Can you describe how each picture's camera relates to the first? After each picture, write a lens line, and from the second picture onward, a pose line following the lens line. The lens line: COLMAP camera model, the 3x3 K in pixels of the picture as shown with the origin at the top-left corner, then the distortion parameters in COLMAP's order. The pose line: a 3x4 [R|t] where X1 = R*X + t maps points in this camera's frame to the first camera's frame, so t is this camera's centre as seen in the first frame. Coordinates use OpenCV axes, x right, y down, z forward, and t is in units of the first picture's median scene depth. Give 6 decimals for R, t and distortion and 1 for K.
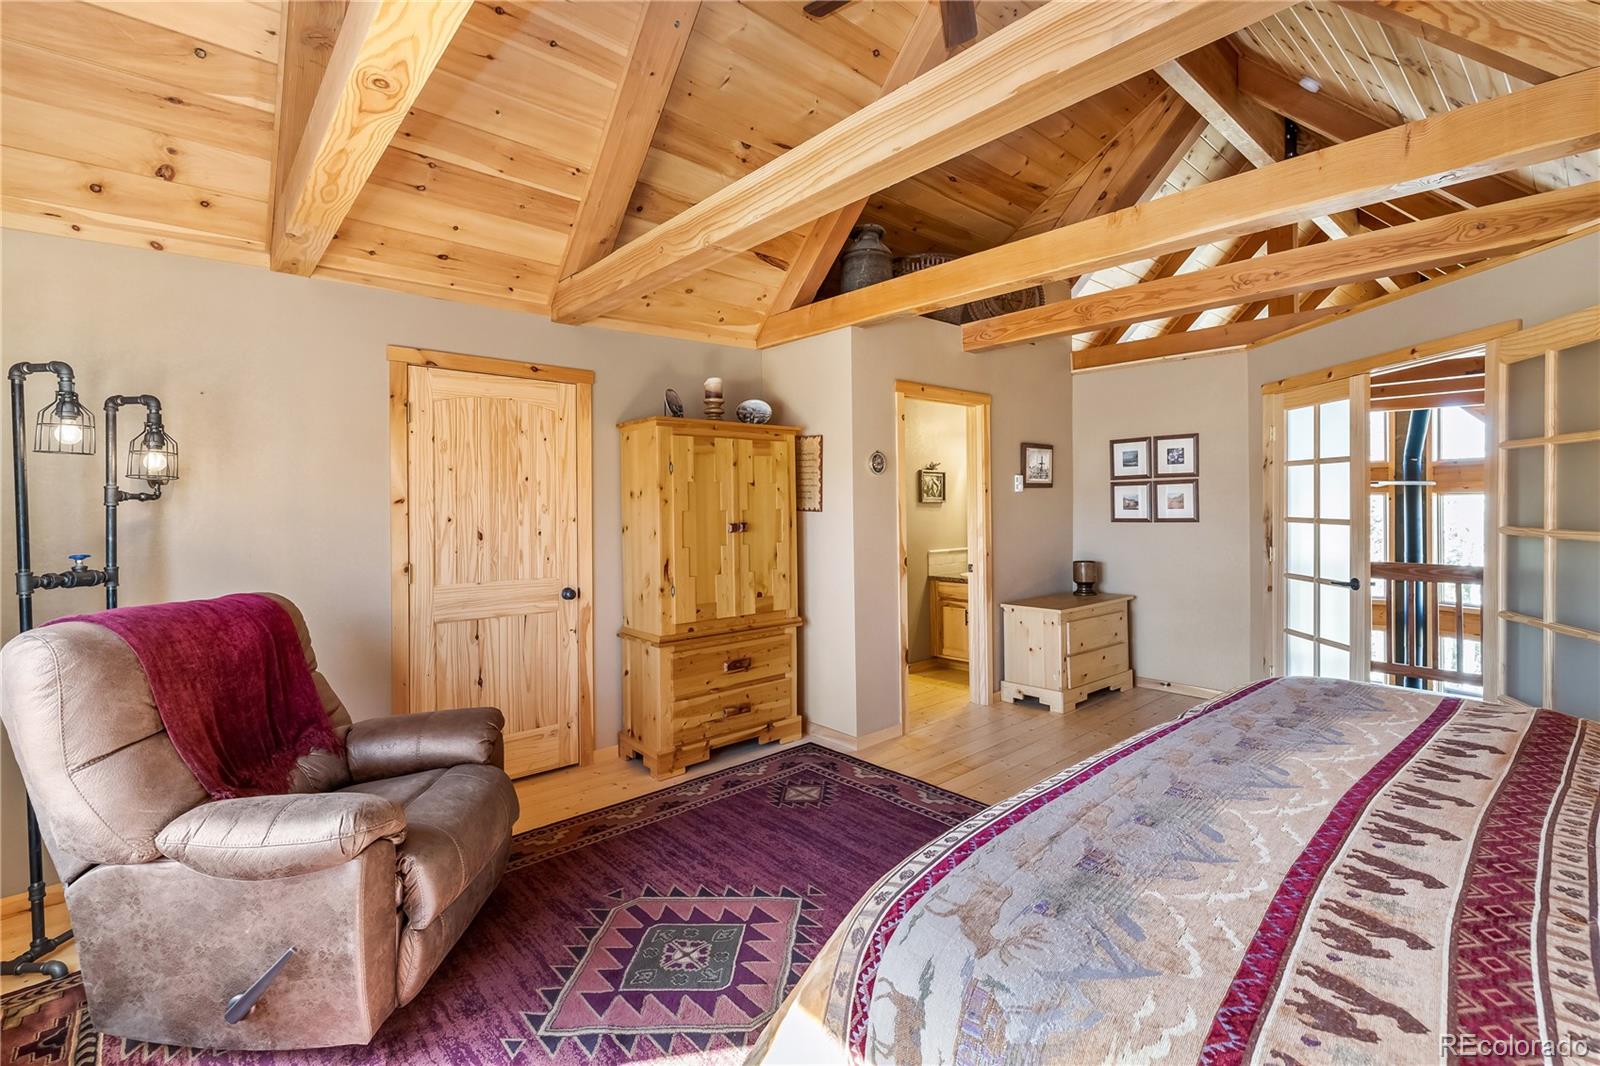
lens RADIAL K [[706.5, 0, 800.0], [0, 706.5, 533.0], [0, 0, 1]] dist [0.000829, 0.000298]
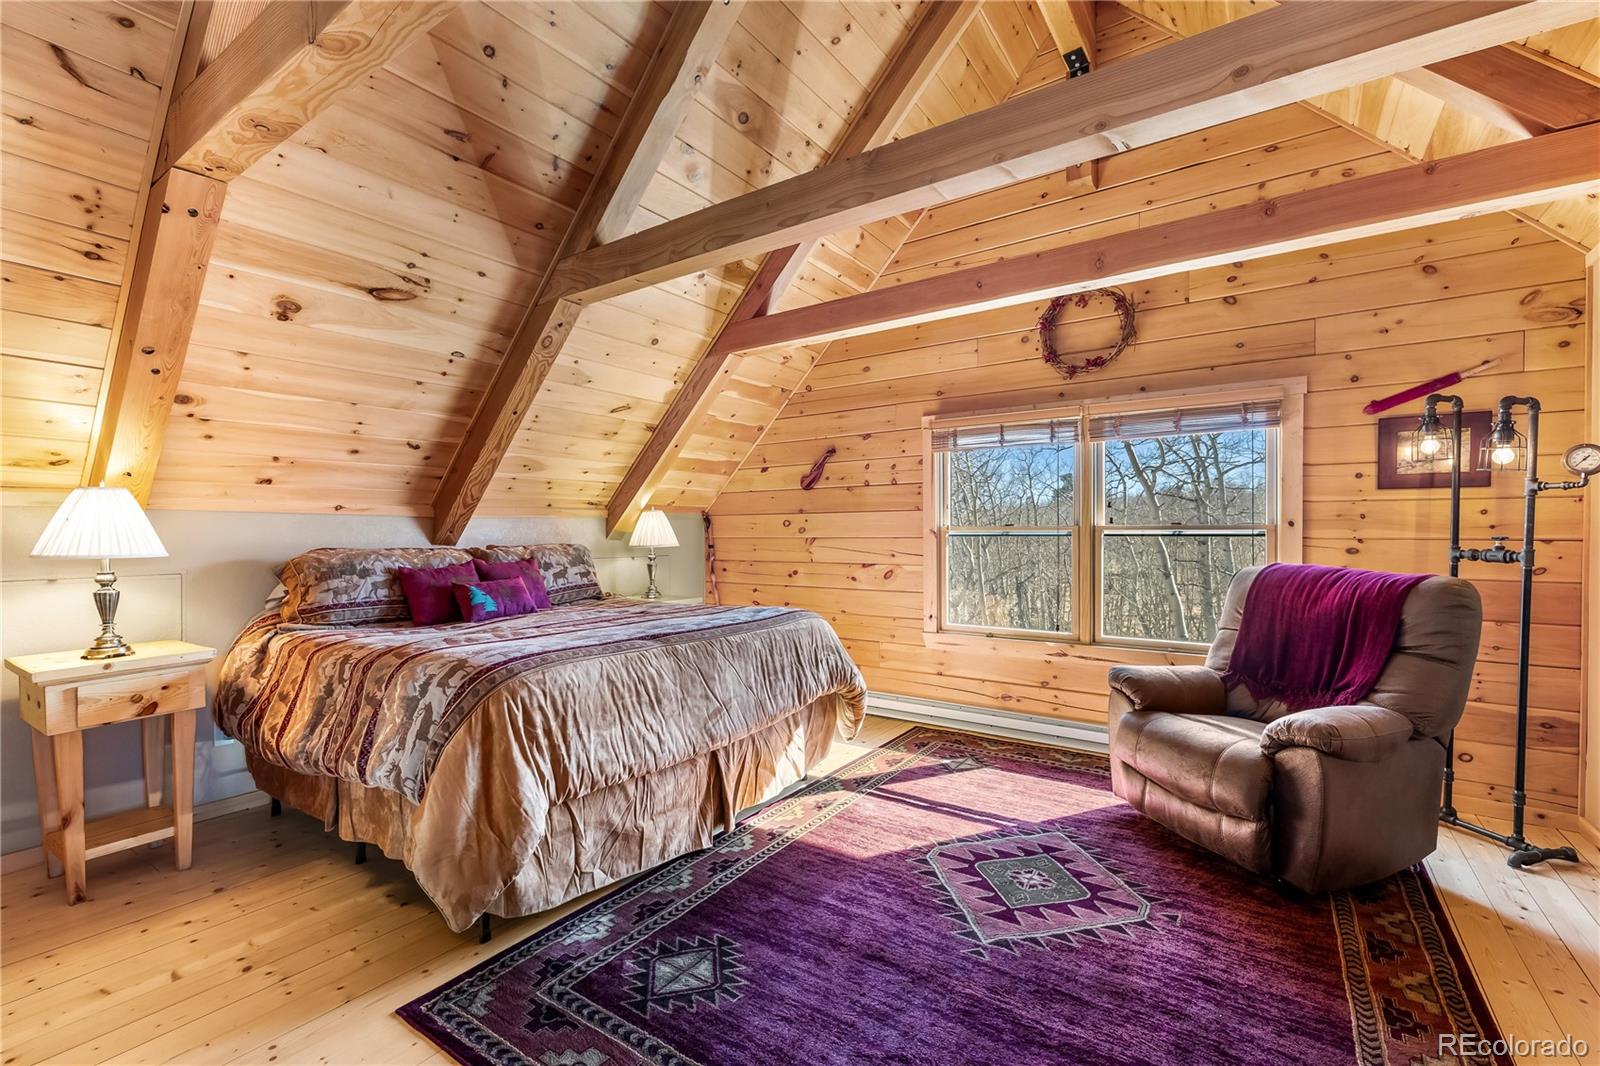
lens RADIAL K [[706.5, 0, 800.0], [0, 706.5, 533.0], [0, 0, 1]] dist [0.000829, 0.000298]
pose [[-0.970276, 0.011897, -0.241708, 0.449568], [0.001727, 0.999106, 0.042244, -0.029016], [0.241994, 0.040571, -0.969429, 1.856379]]
